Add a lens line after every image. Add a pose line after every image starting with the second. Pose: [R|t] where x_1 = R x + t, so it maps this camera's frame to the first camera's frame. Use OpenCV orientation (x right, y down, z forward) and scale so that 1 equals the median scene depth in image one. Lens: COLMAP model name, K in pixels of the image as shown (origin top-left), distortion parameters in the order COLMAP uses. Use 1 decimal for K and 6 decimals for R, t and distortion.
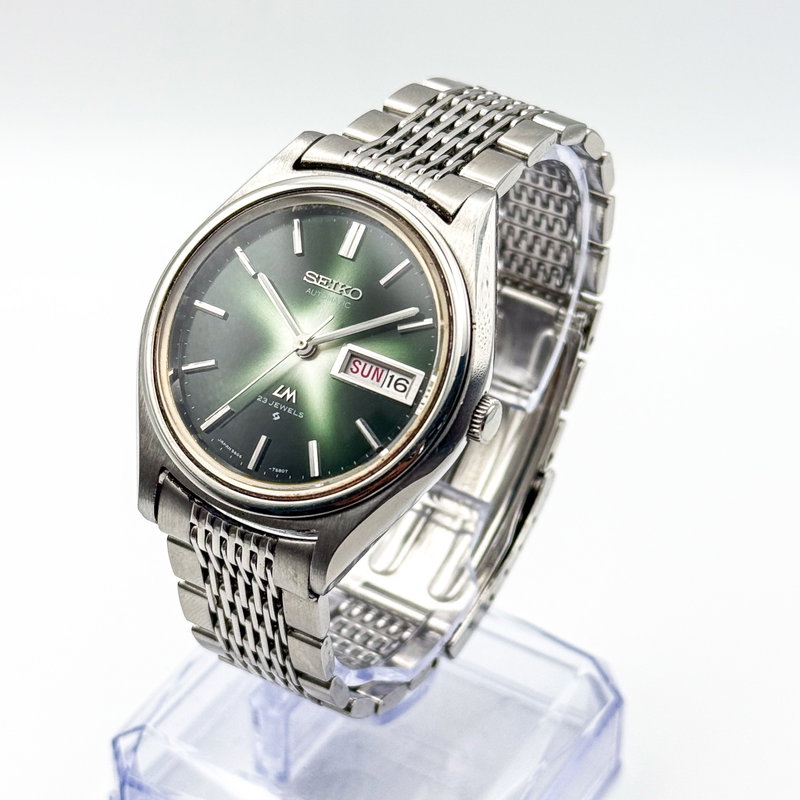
lens RADIAL K [[2185.3, 0, 400.0], [0, 2185.3, 400.0], [0, 0, 1]] dist [0.143961, -0.437707]
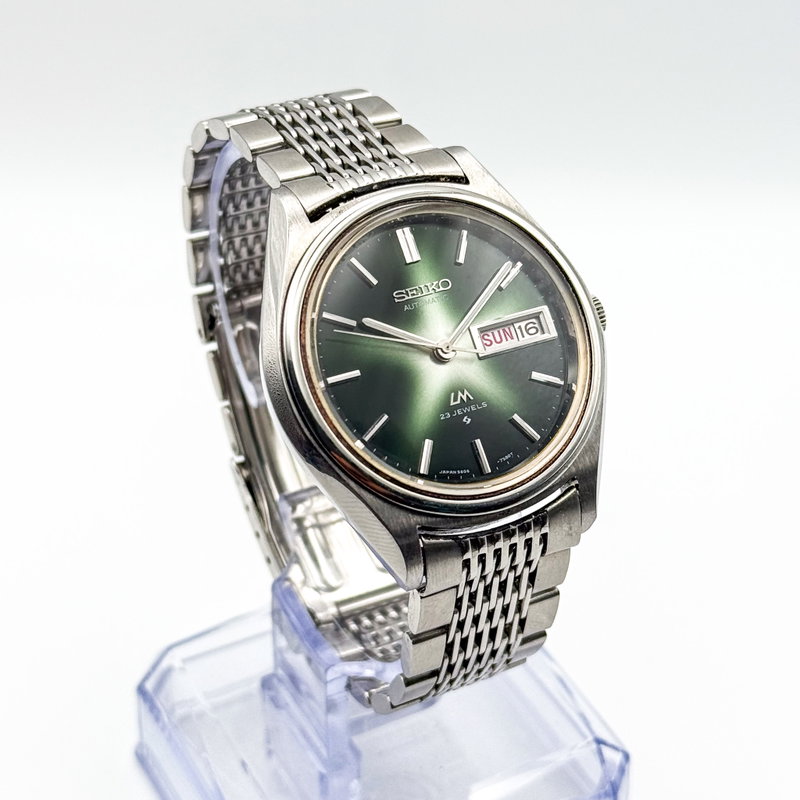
lens RADIAL K [[2185.3, 0, 400.0], [0, 2185.3, 400.0], [0, 0, 1]] dist [0.143961, -0.437707]
pose [[0.512775, -0.506645, 0.693089, -0.738005], [0.510516, 0.829007, 0.228299, -0.237645], [-0.690243, 0.236767, 0.683744, 0.295653]]
